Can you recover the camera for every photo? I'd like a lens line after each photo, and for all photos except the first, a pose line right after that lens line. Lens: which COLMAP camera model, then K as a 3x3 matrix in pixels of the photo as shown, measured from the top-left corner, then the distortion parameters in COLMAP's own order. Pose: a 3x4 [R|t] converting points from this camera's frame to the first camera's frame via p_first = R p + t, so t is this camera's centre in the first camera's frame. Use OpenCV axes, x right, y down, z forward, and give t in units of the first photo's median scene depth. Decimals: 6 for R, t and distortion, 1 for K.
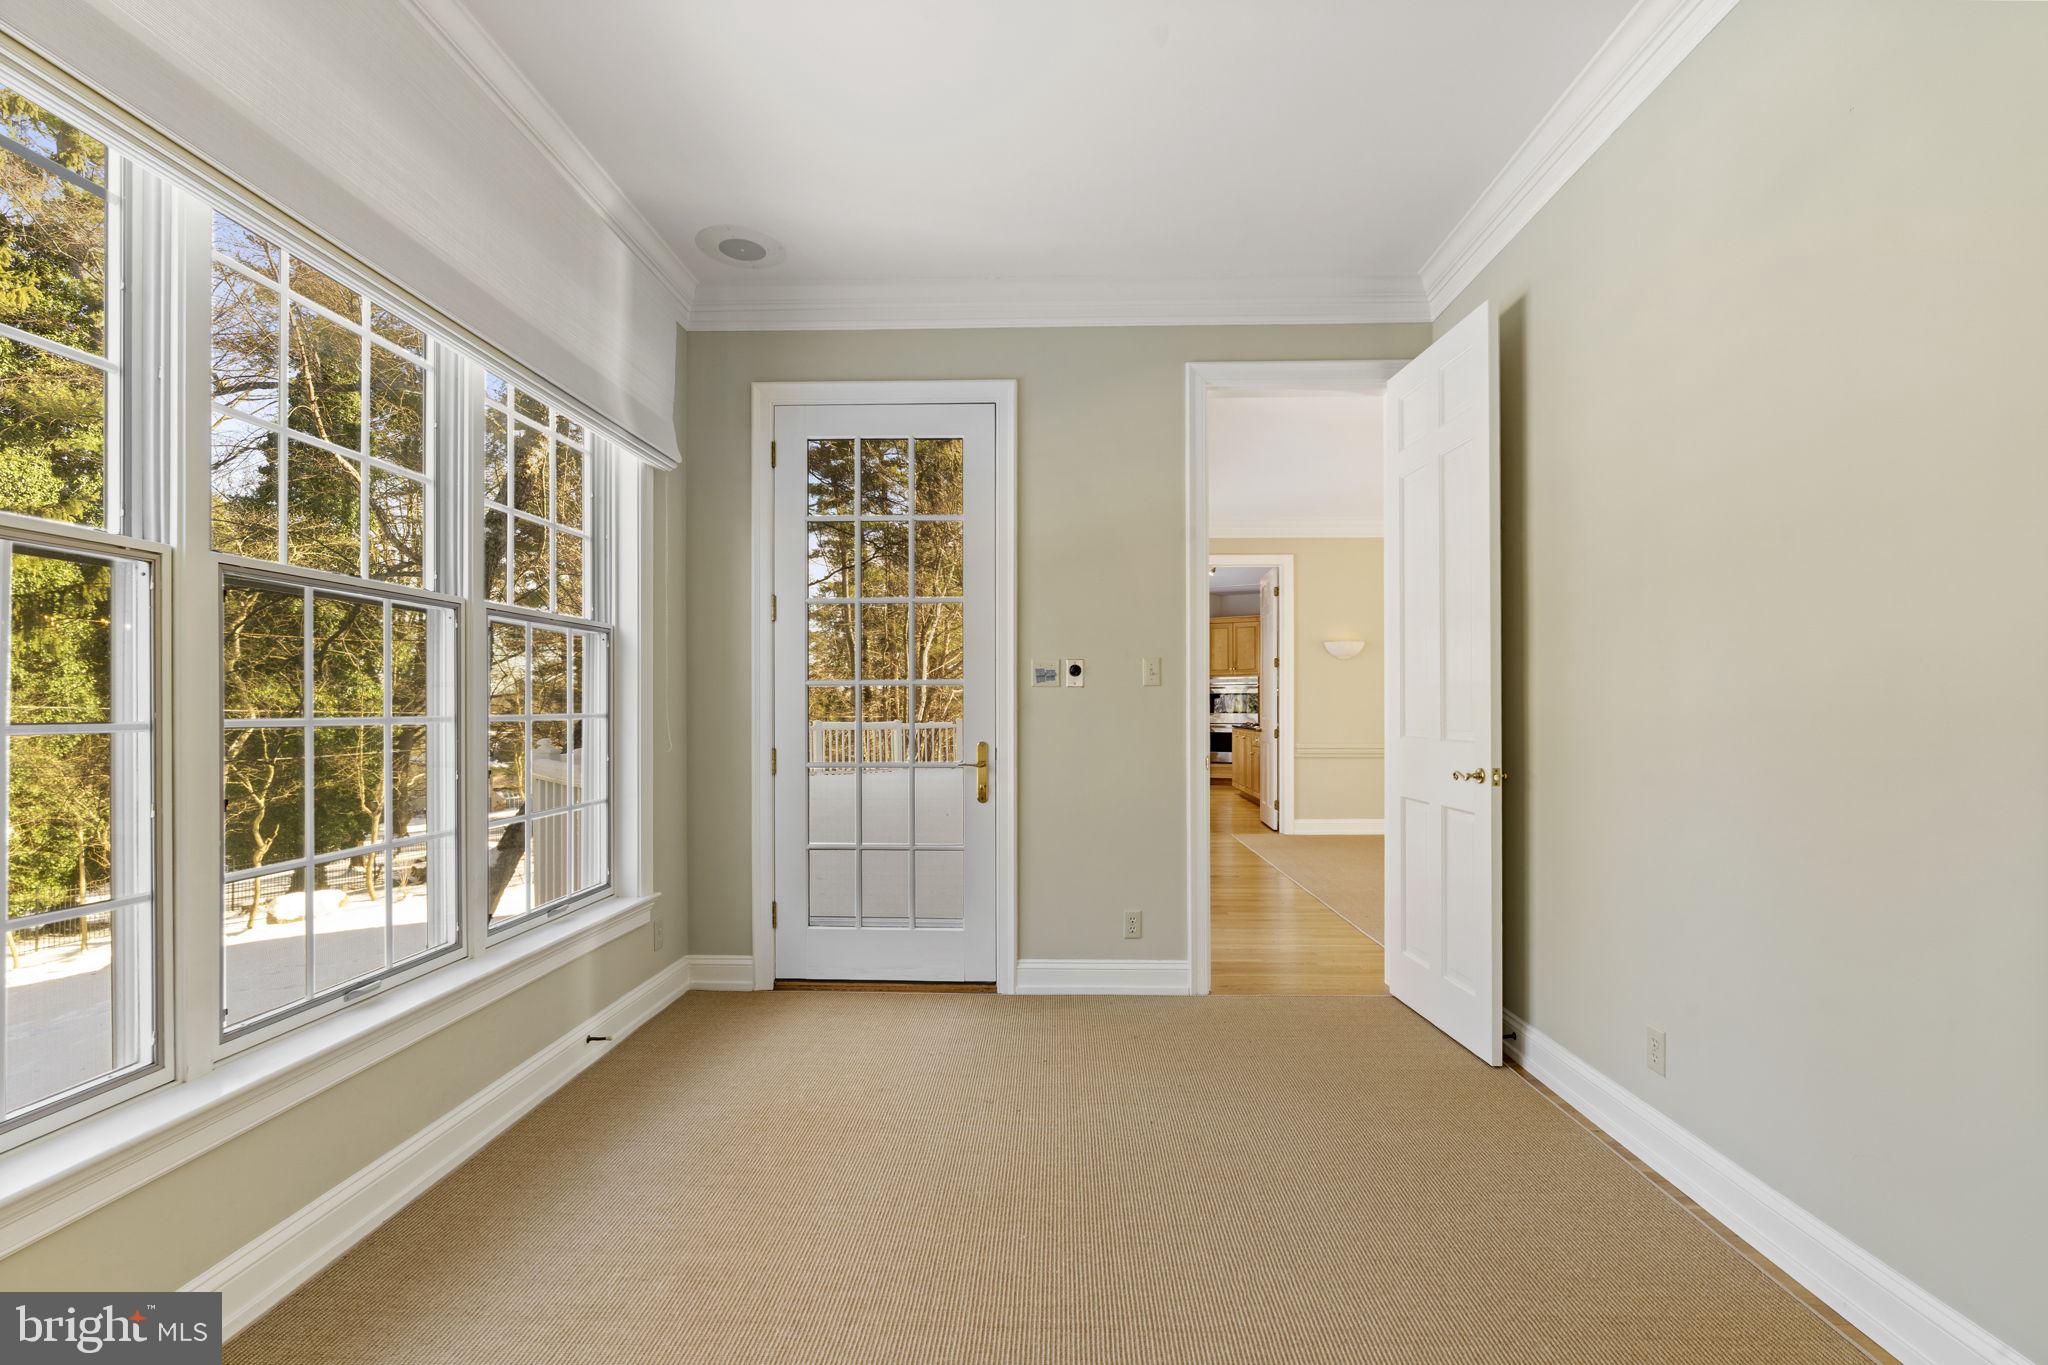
lens RADIAL K [[930.8, 0, 1031.6], [0, 930.8, 684.1], [0, 0, 1]] dist [-0.003202, 0.000658]
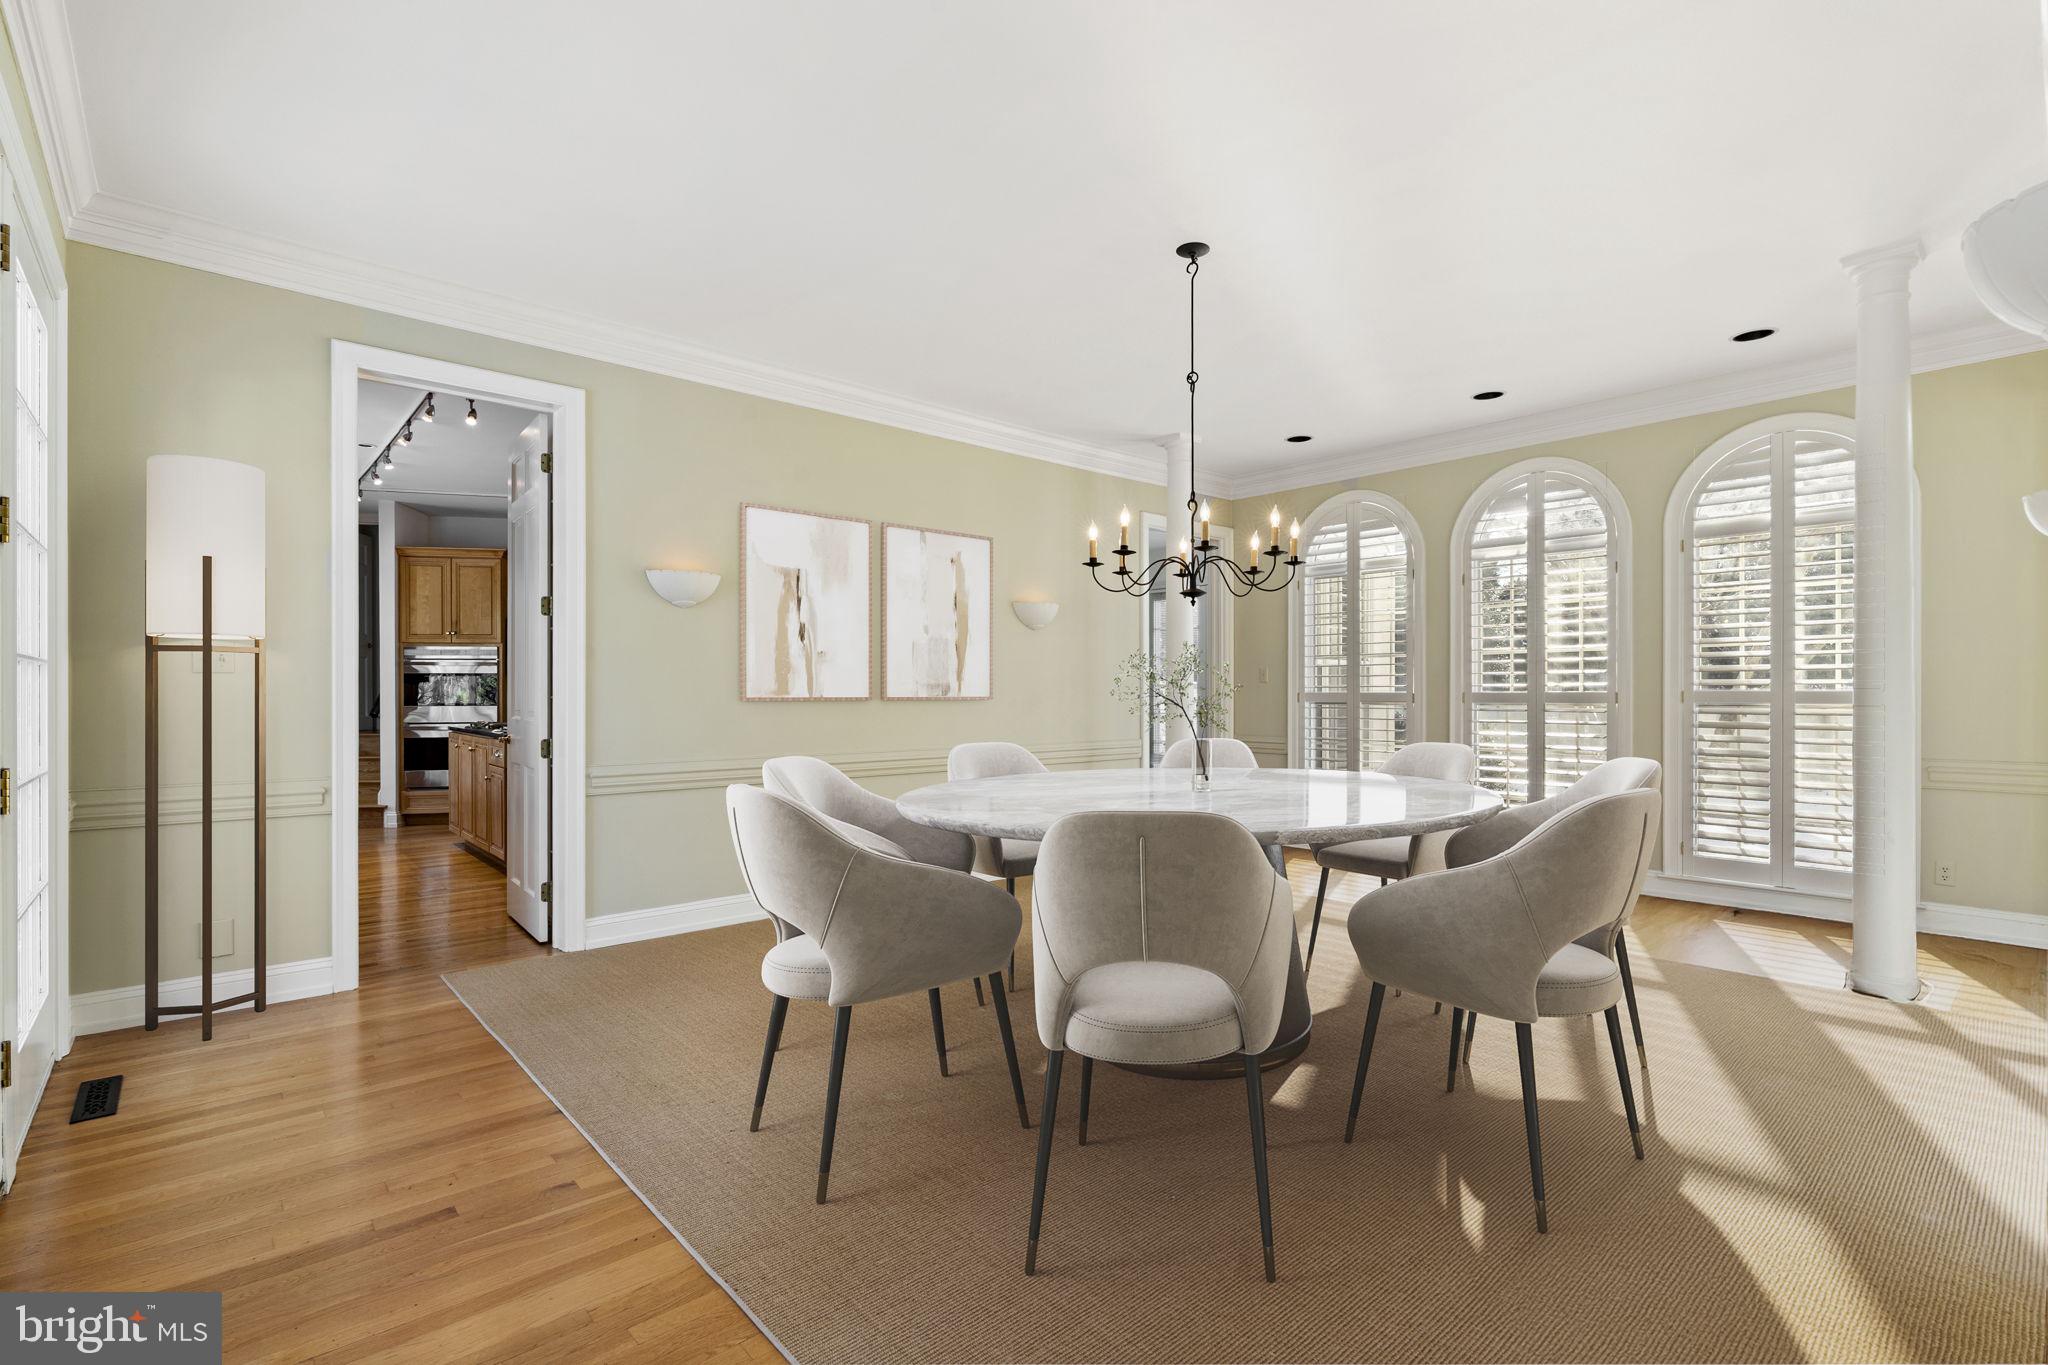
lens RADIAL K [[930.8, 0, 1029.4], [0, 930.8, 675.8], [0, 0, 1]] dist [-0.003202, 0.000658]
pose [[0.721900, -0.002663, 0.691993, 0.076876], [-0.003135, 0.999970, 0.007118, 0.006994], [-0.691991, -0.007308, 0.721869, 0.337295]]
